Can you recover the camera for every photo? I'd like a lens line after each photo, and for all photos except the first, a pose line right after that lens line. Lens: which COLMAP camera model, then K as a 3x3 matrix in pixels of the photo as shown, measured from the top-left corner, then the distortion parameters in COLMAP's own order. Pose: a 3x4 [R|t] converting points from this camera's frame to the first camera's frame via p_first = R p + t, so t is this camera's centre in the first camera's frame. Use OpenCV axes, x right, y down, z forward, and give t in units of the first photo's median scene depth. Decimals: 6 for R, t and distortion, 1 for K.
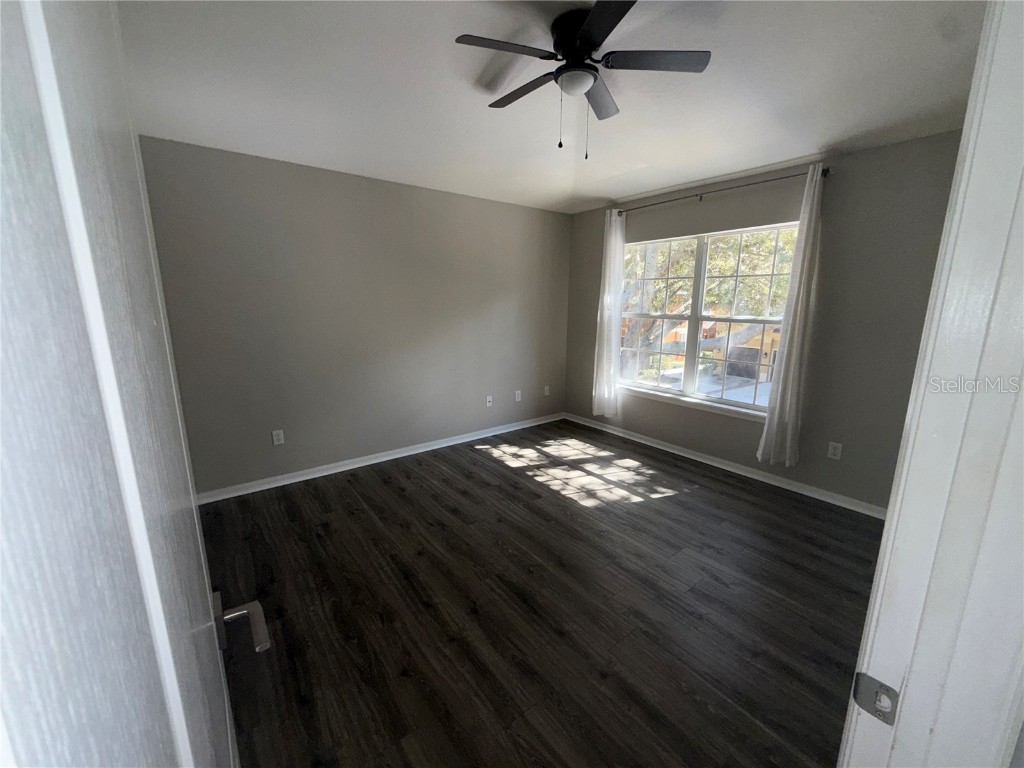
lens RADIAL K [[407.7, 0, 512.0], [0, 407.7, 384.0], [0, 0, 1]] dist [-0.000800, -0.000023]
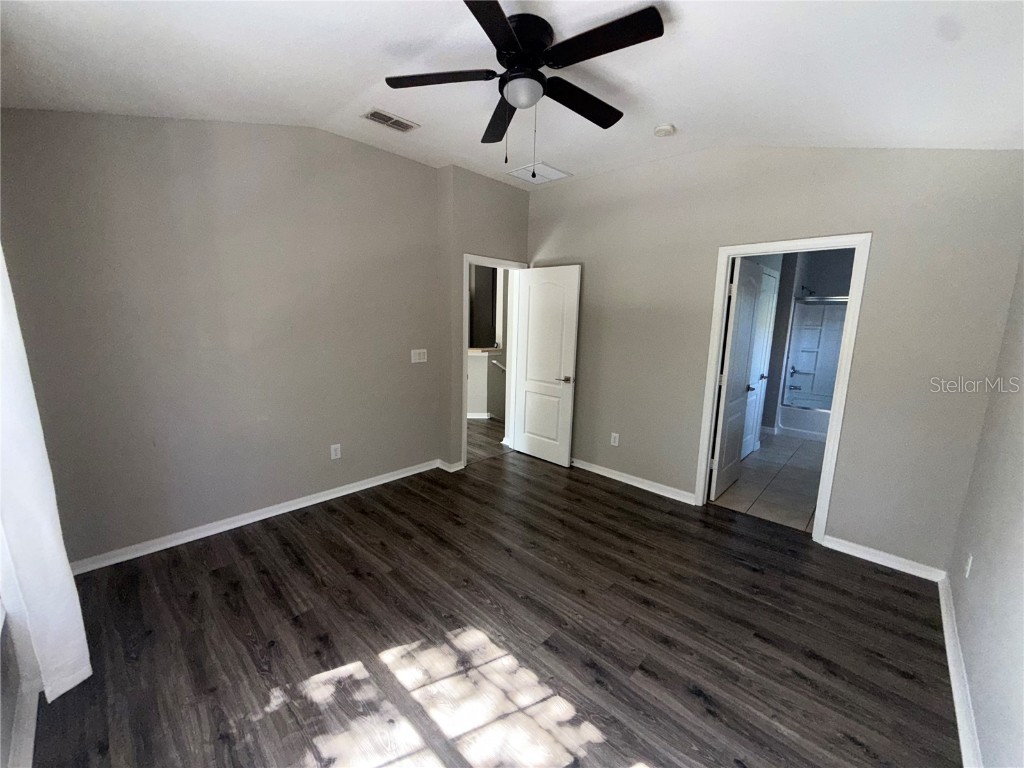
lens RADIAL K [[407.7, 0, 512.0], [0, 407.7, 384.0], [0, 0, 1]] dist [-0.000800, -0.000023]
pose [[-0.987548, -0.002833, -0.157290, 0.222947], [-0.060139, 0.930695, 0.360819, -0.321771], [0.145366, 0.365785, -0.919277, 1.427300]]
